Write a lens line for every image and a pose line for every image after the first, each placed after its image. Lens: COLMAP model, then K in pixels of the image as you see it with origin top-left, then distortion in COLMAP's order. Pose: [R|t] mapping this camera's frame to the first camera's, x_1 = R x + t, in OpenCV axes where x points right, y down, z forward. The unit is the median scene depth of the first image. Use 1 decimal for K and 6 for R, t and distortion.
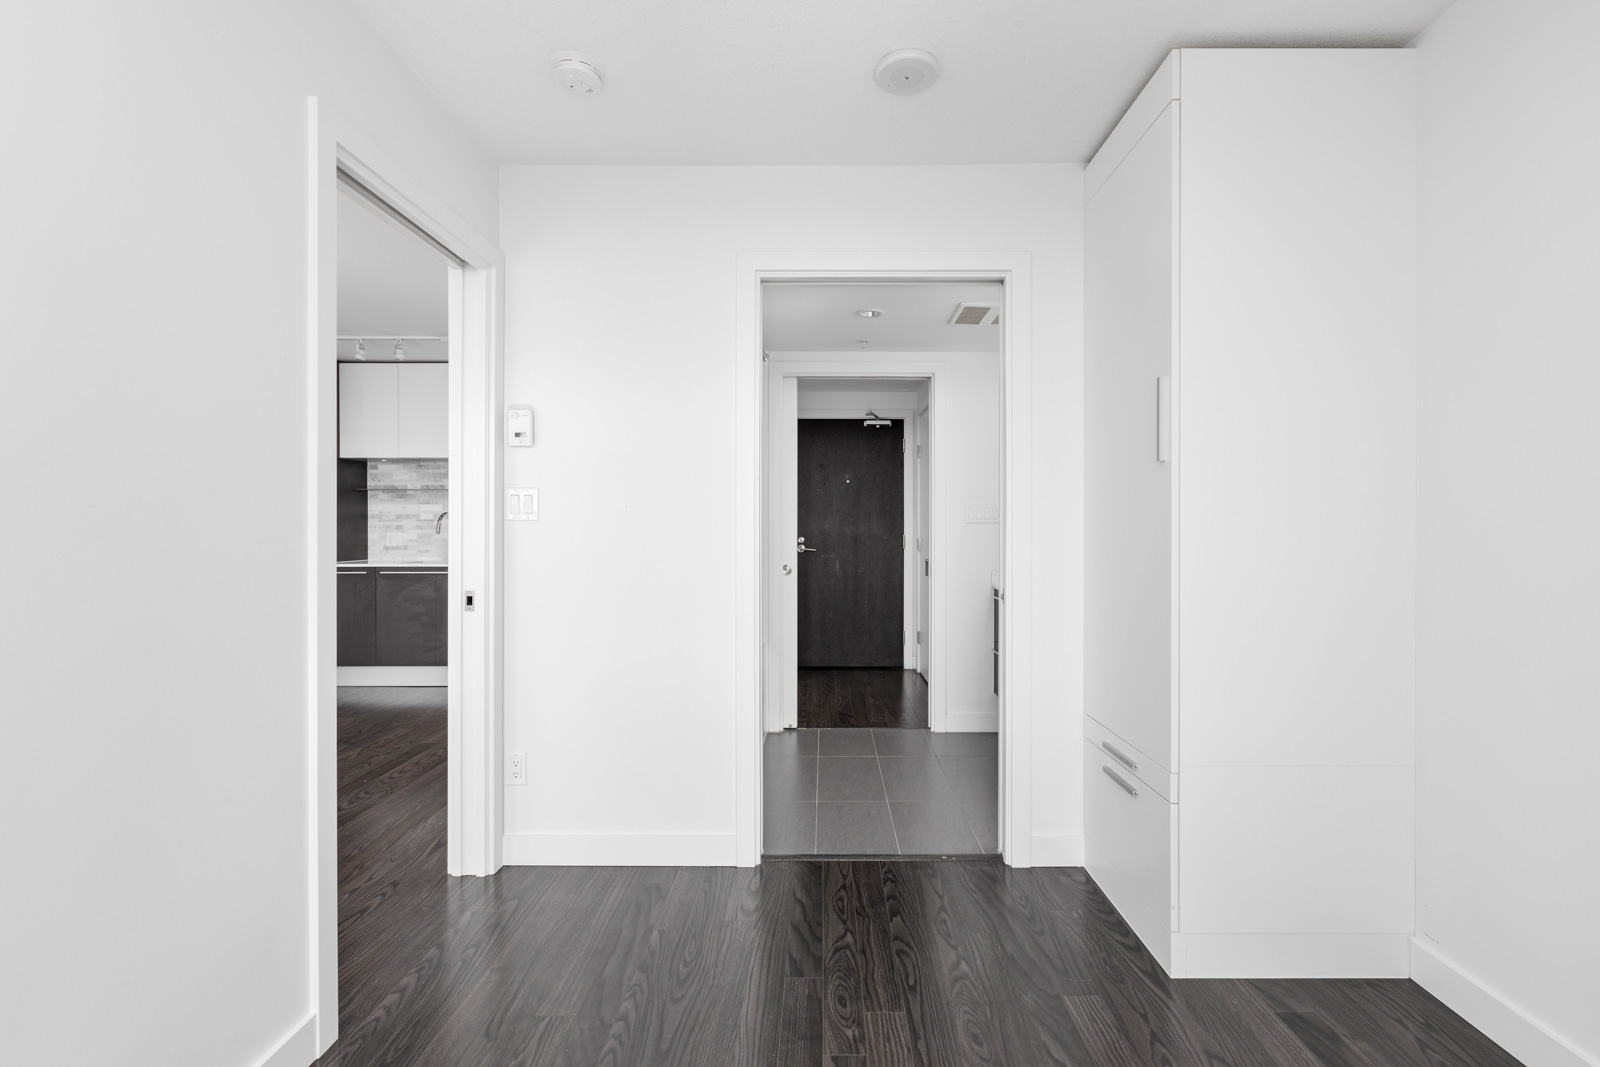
lens RADIAL K [[706.7, 0, 803.8], [0, 706.7, 539.1], [0, 0, 1]] dist [-0.002414, -0.000602]
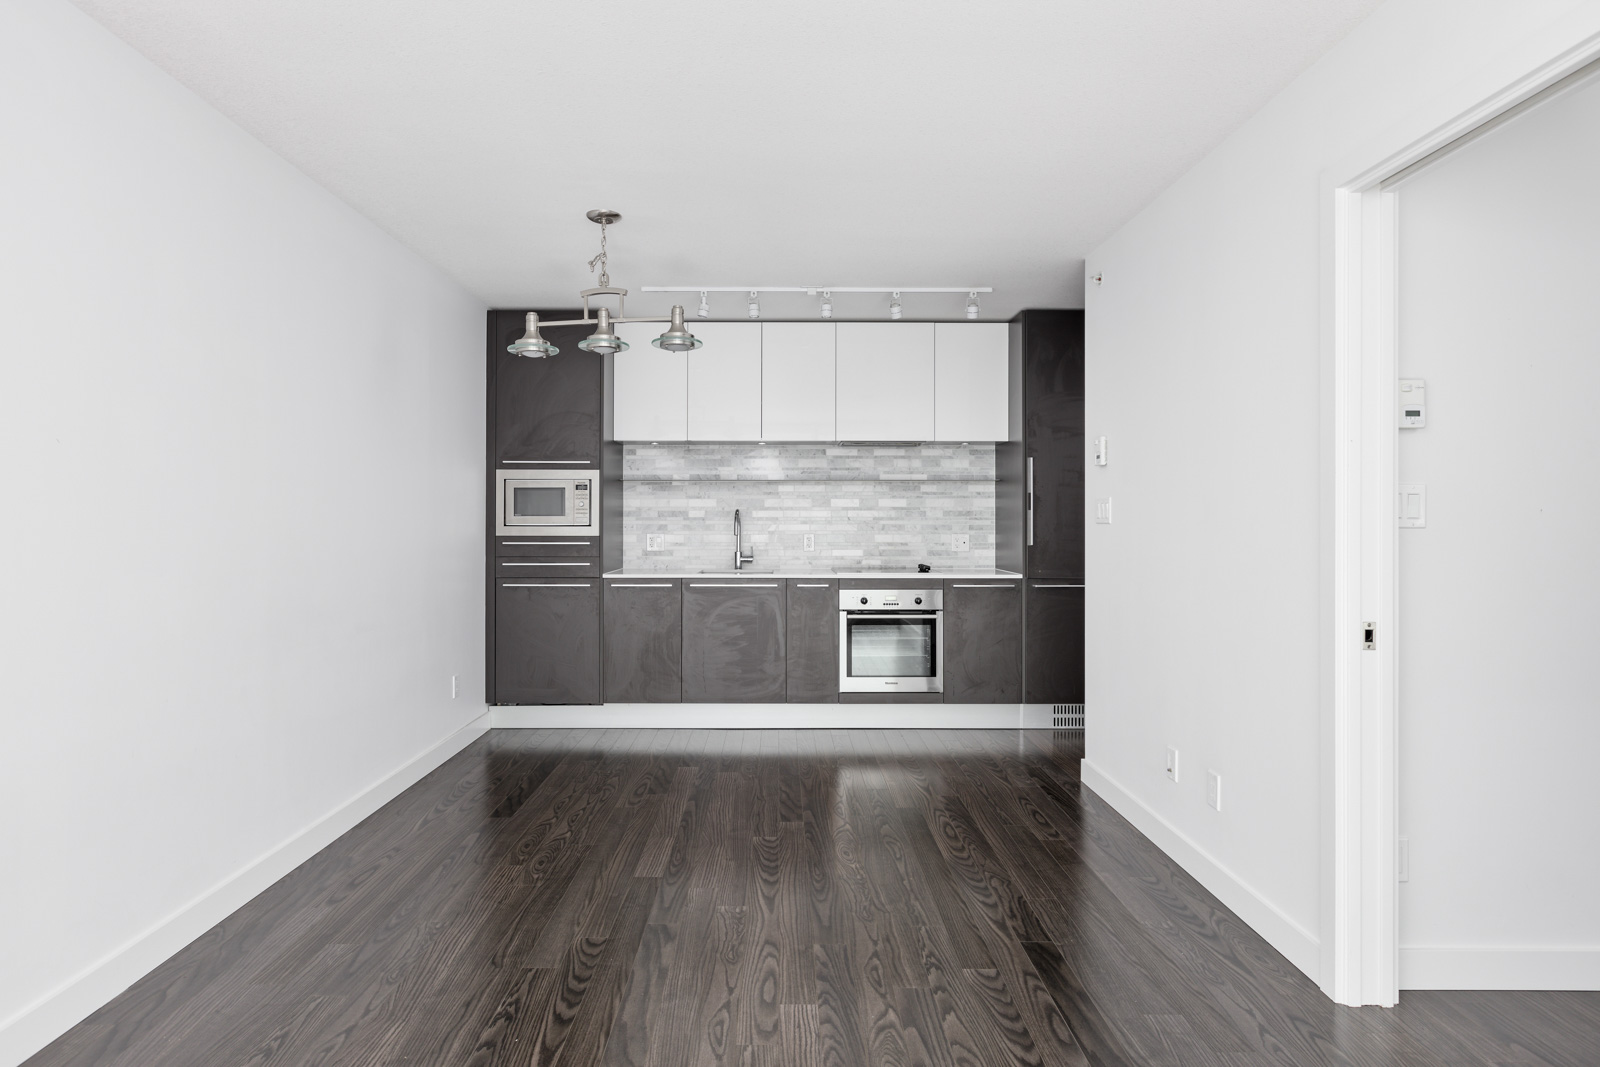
lens RADIAL K [[860.8, 0, 795.7], [0, 860.8, 510.5], [0, 0, 1]] dist [0.017771, -0.003031]
pose [[0.999962, 0.004627, 0.007342, -0.430075], [-0.004380, 0.999434, -0.033364, -0.003765], [-0.007493, 0.033330, 0.999416, 0.027931]]
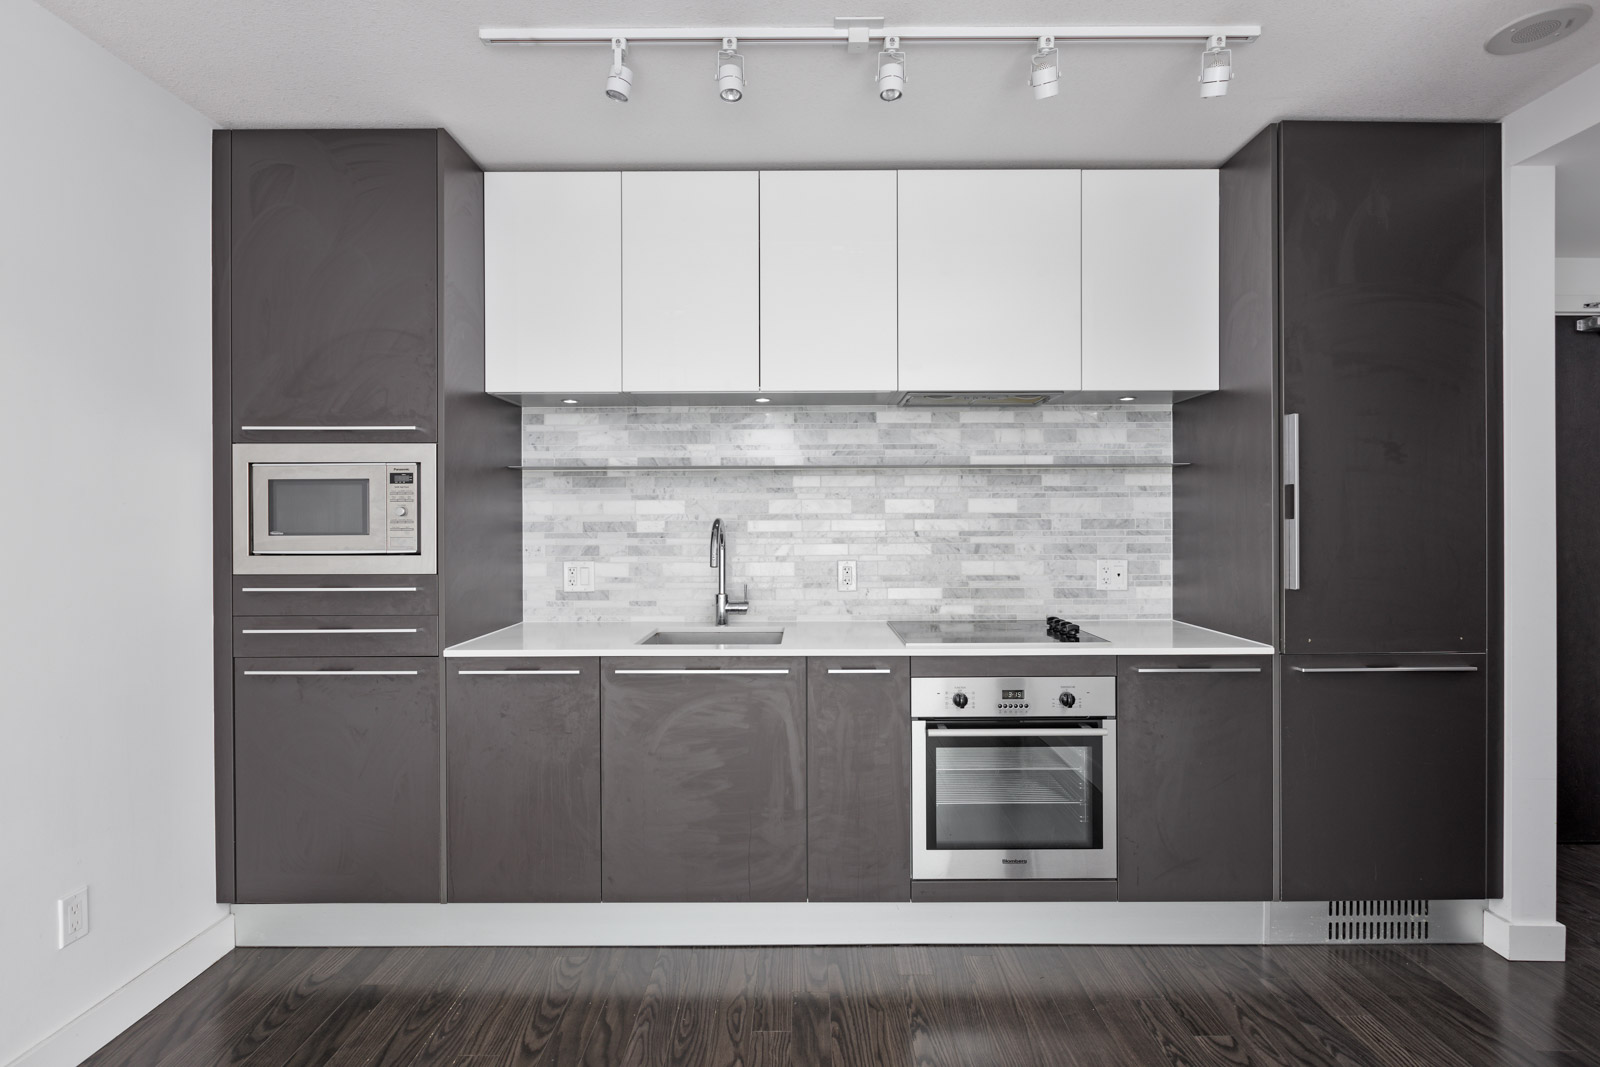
lens RADIAL K [[819.3, 0, 803.2], [0, 819.3, 531.7], [0, 0, 1]] dist [-0.002910, -0.000611]
pose [[0.999926, 0.000154, -0.012192, -0.429472], [-0.000278, 0.999949, -0.010094, -0.023395], [0.012189, 0.010096, 0.999875, 0.472401]]
